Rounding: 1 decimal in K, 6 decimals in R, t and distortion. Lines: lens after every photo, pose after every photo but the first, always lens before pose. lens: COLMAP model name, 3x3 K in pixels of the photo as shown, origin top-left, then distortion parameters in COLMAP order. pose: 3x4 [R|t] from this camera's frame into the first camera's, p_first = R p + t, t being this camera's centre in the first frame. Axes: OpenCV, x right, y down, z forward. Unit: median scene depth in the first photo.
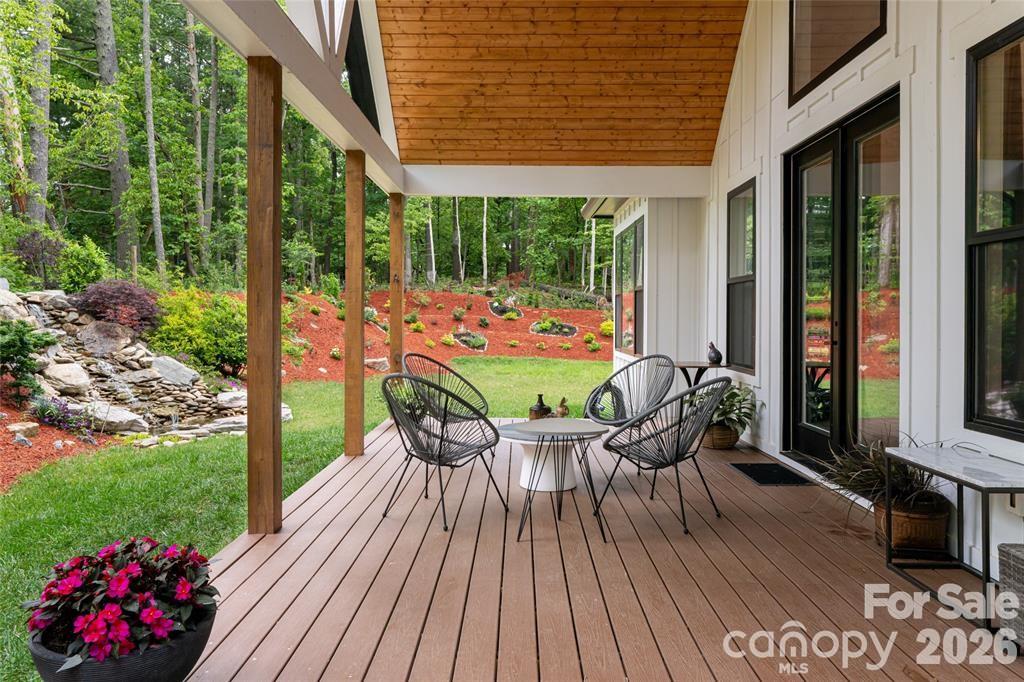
lens RADIAL K [[686.0, 0, 512.5], [0, 686.0, 319.5], [0, 0, 1]] dist [0.000899, 0.000722]
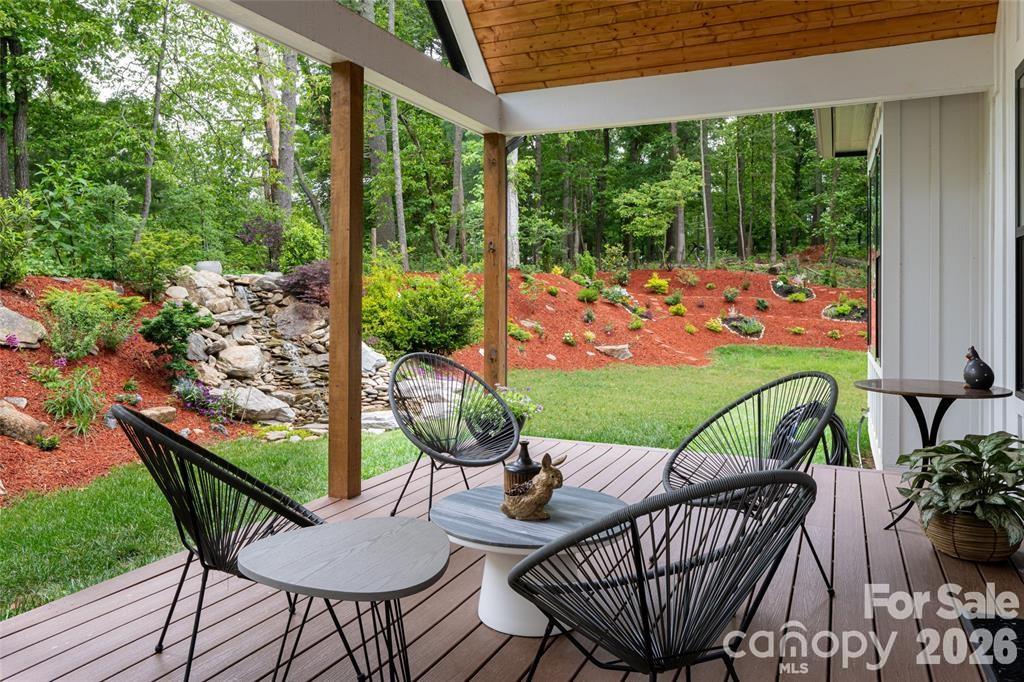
lens RADIAL K [[713.3, 0, 511.2], [0, 713.3, 292.5], [0, 0, 1]] dist [0.002238, 0.001576]
pose [[0.910701, -0.002605, -0.413058, 0.106008], [-0.002257, 0.999934, -0.011281, -0.001317], [0.413060, 0.011206, 0.910635, 0.188837]]
